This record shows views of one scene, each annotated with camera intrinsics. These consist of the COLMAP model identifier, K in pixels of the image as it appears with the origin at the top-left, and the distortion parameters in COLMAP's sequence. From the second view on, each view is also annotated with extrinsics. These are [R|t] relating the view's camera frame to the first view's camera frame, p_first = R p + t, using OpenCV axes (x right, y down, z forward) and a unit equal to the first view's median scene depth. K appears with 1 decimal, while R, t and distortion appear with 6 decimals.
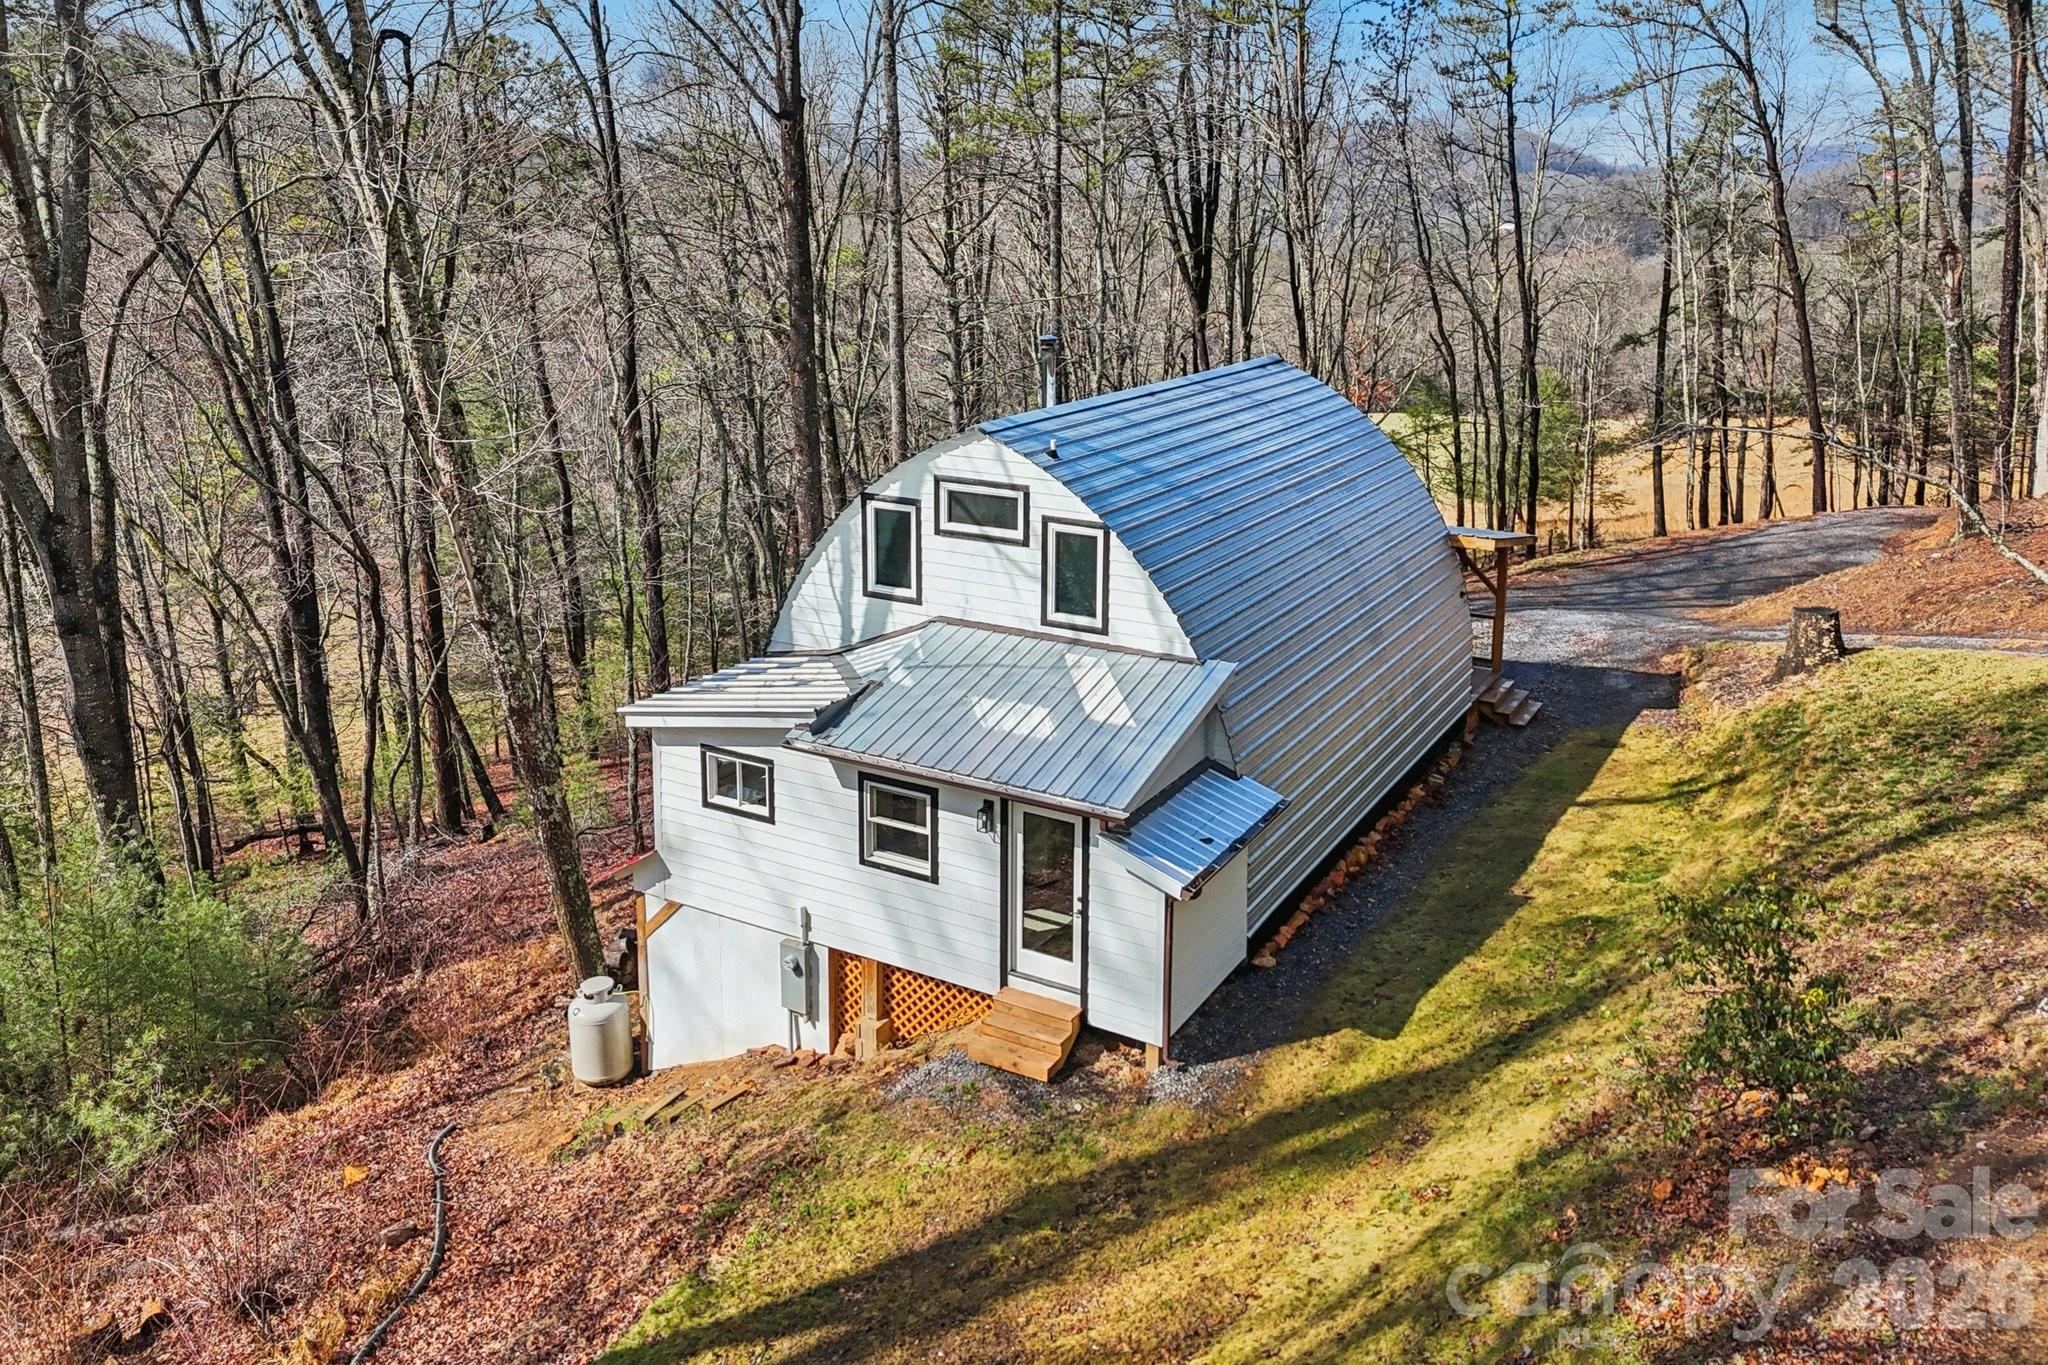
lens RADIAL K [[1496.9, 0, 991.8], [0, 1496.9, 587.9], [0, 0, 1]] dist [0.058118, -0.055498]
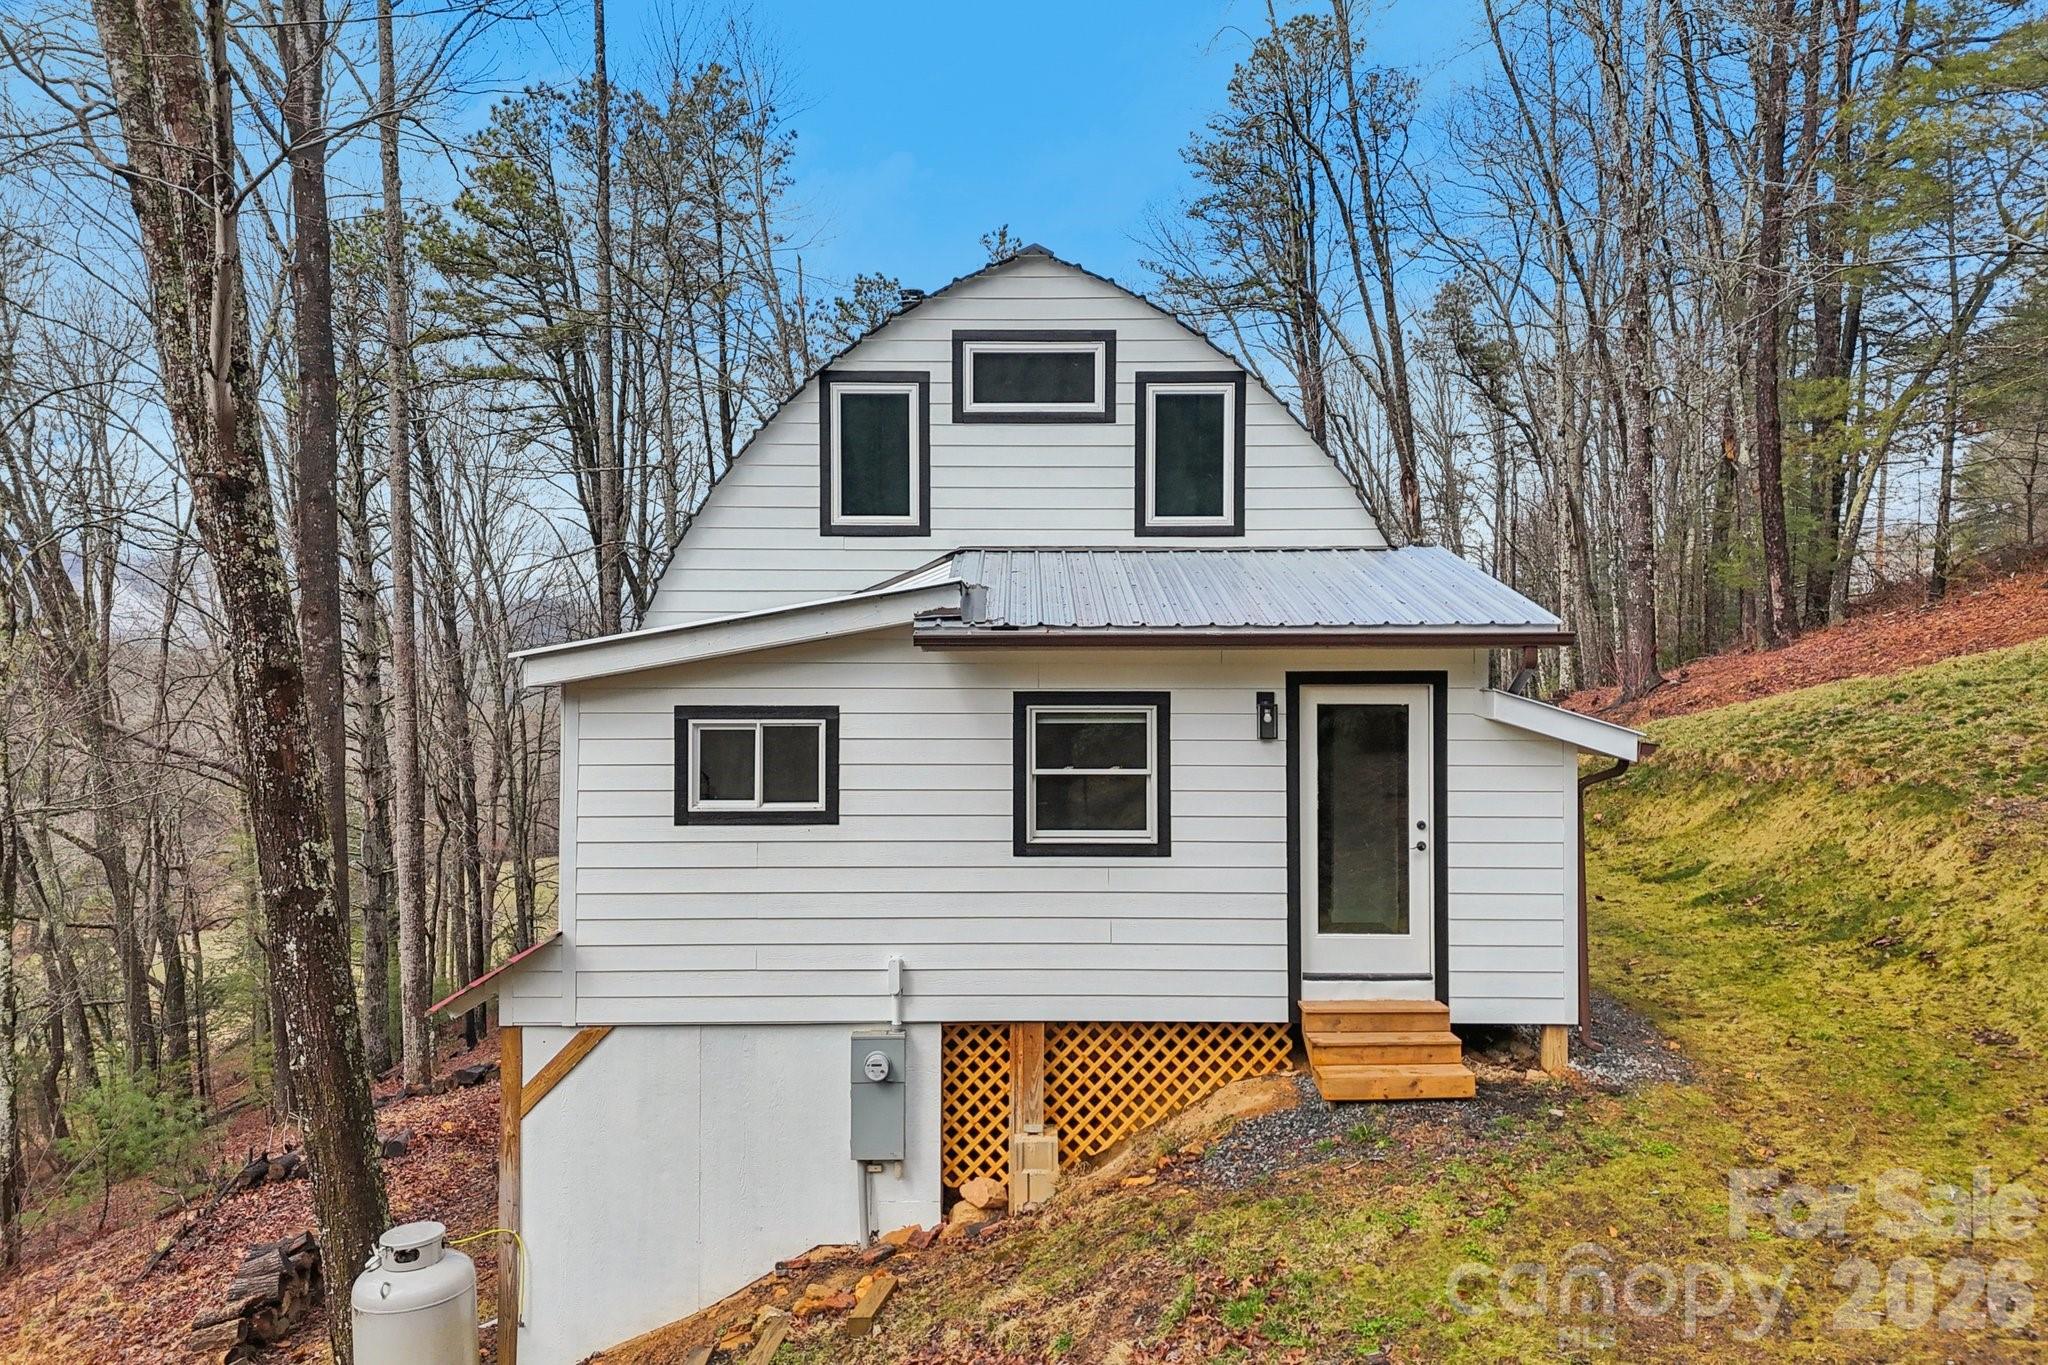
lens RADIAL K [[1496.9, 0, 986.6], [0, 1496.9, 724.1], [0, 0, 1]] dist [0.058118, -0.055498]
pose [[0.865793, -0.015077, 0.500176, -0.380632], [0.116904, 0.977981, -0.172879, 0.225105], [-0.486556, 0.208150, 0.848491, 0.466276]]
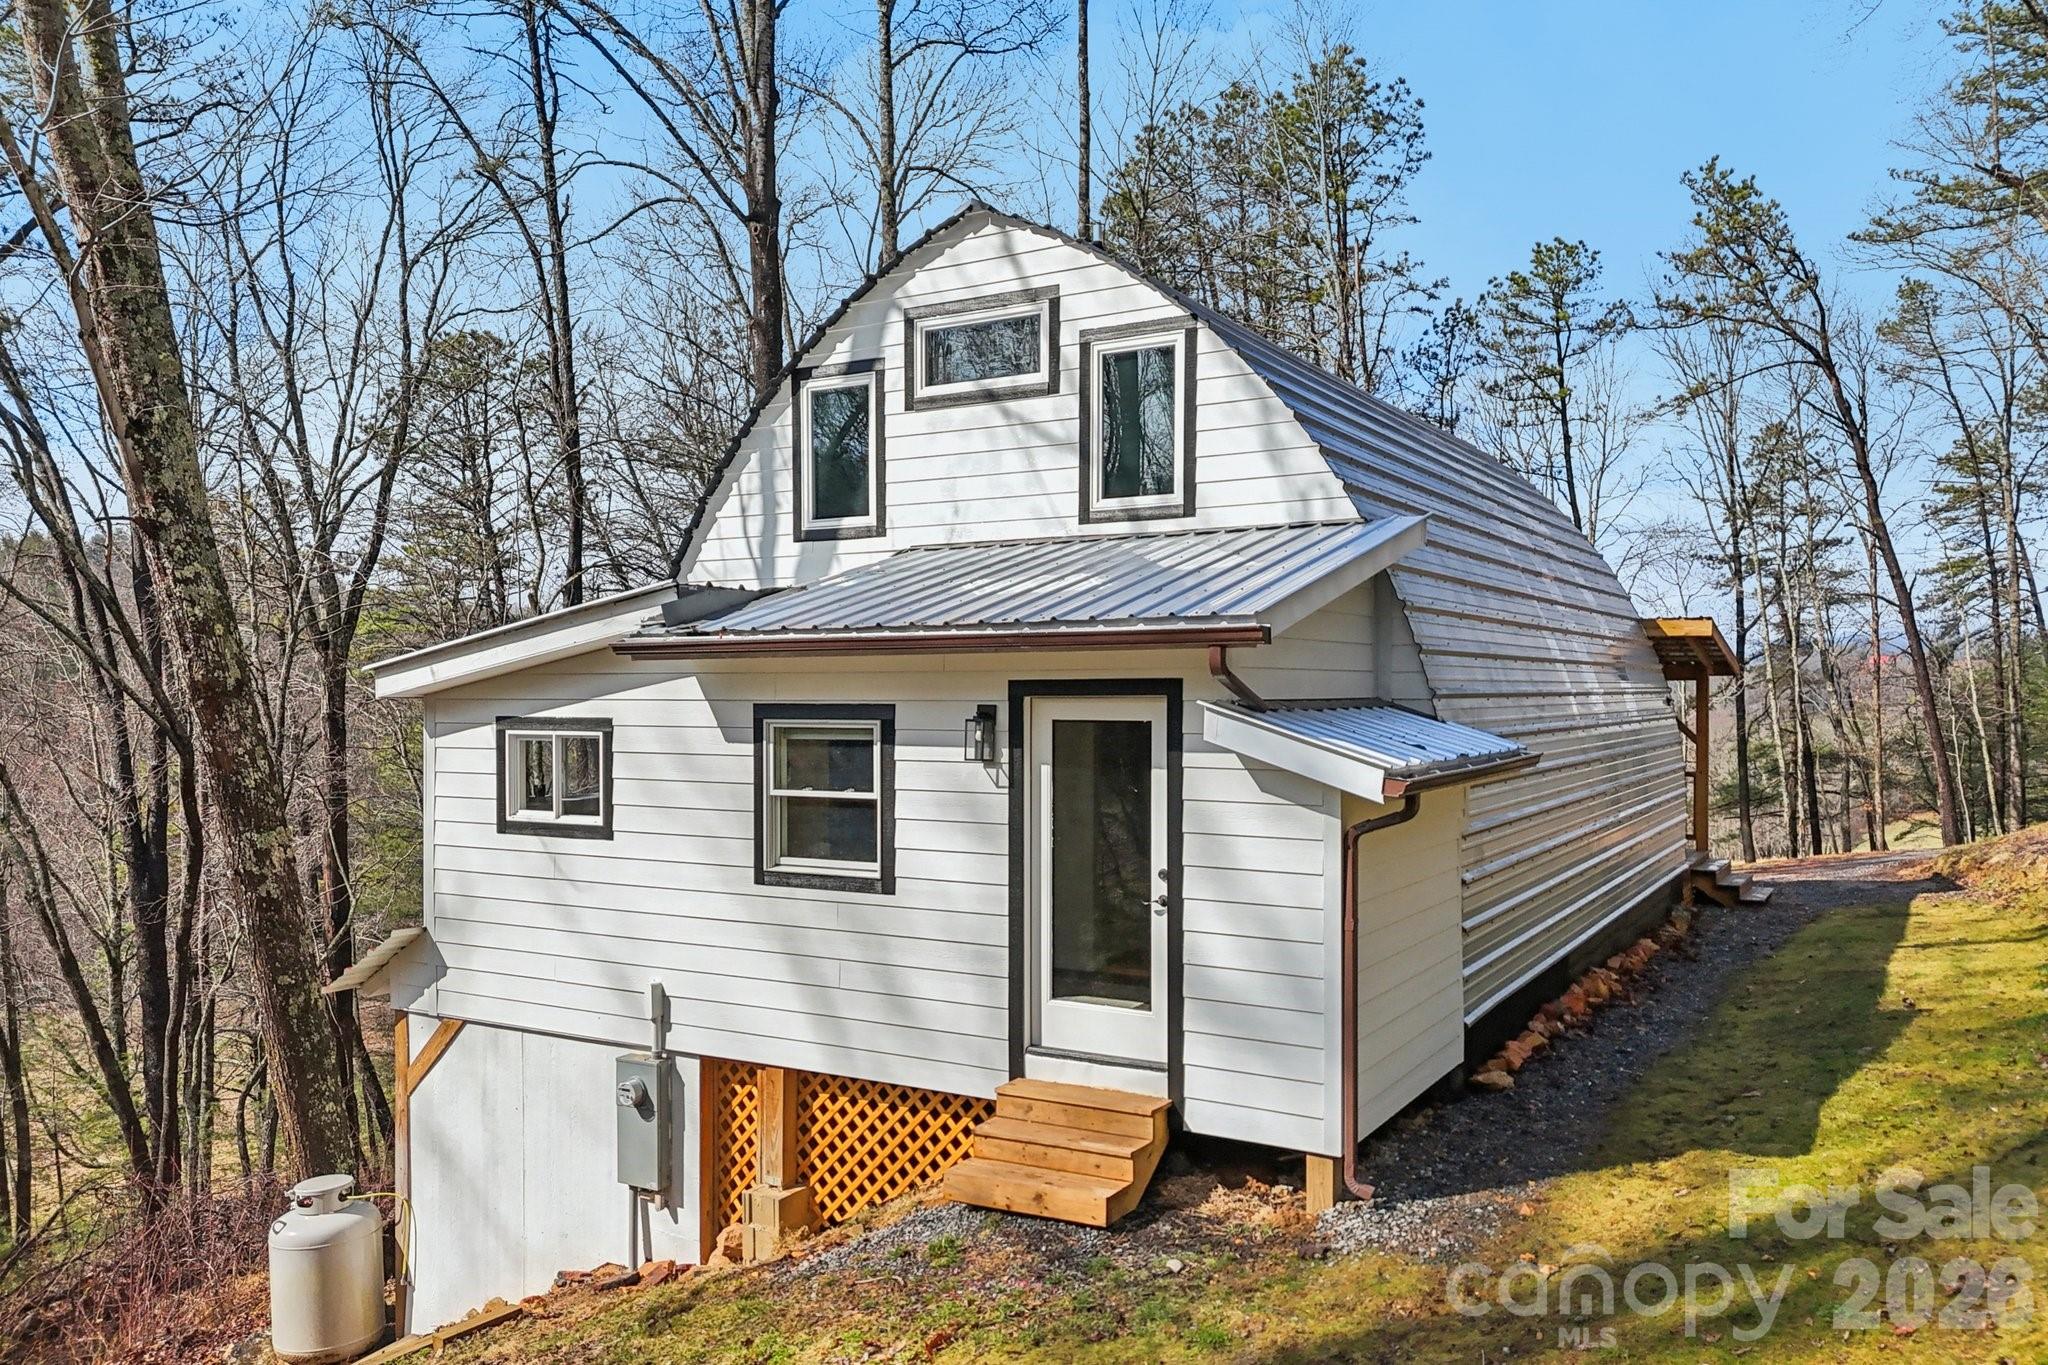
lens RADIAL K [[1496.9, 0, 1016.8], [0, 1496.9, 778.3], [0, 0, 1]] dist [0.058118, -0.055498]
pose [[0.999998, -0.002176, 0.000263, 0.007584], [0.002188, 0.984029, -0.177996, 0.234337], [0.000129, 0.177996, 0.984031, 0.433139]]
